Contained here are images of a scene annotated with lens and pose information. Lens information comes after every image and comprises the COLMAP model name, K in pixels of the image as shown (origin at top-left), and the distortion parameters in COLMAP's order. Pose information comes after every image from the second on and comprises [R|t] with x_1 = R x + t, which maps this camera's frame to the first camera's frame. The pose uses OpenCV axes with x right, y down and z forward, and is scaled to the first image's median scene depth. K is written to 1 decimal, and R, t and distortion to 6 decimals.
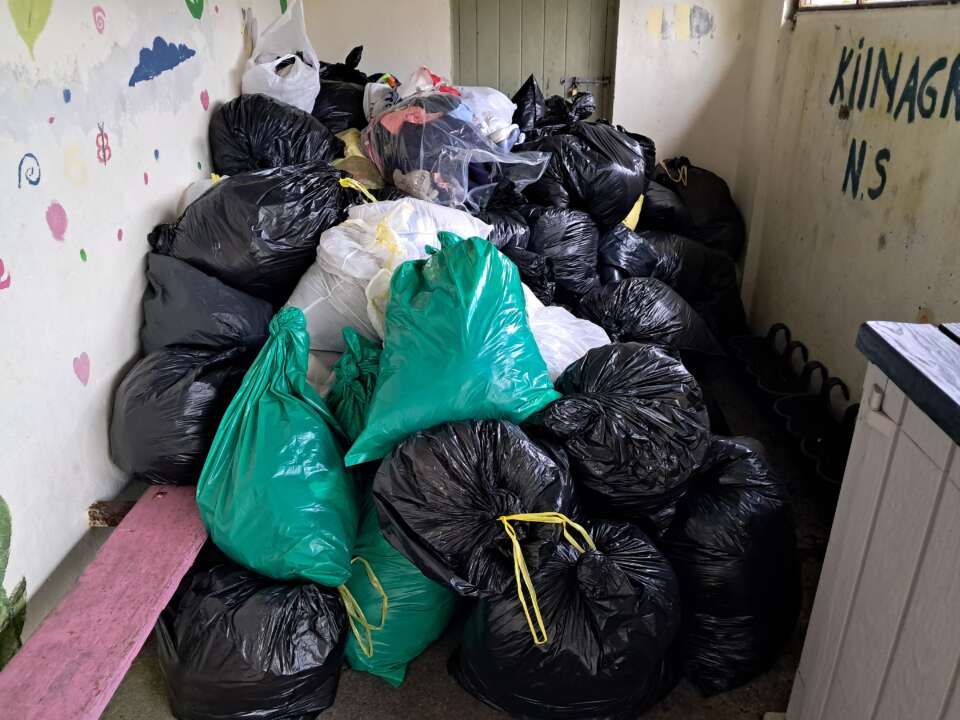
lens RADIAL K [[775.3, 0, 480.0], [0, 775.3, 360.0], [0, 0, 1]] dist [0.000716, 0.004222]
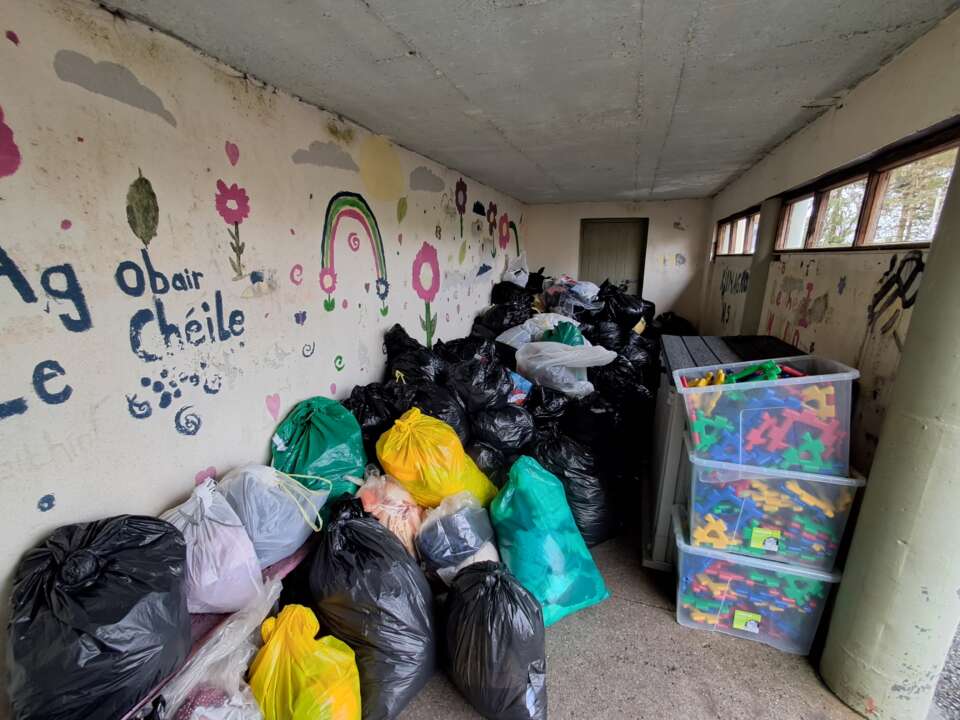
lens RADIAL K [[435.0, 0, 481.8], [0, 435.0, 369.0], [0, 0, 1]] dist [-0.007038, -0.000537]
pose [[0.958320, 0.075217, -0.275618, 0.112434], [-0.117149, 0.983343, -0.138969, 0.246351], [0.260574, 0.165465, 0.951169, -0.597714]]
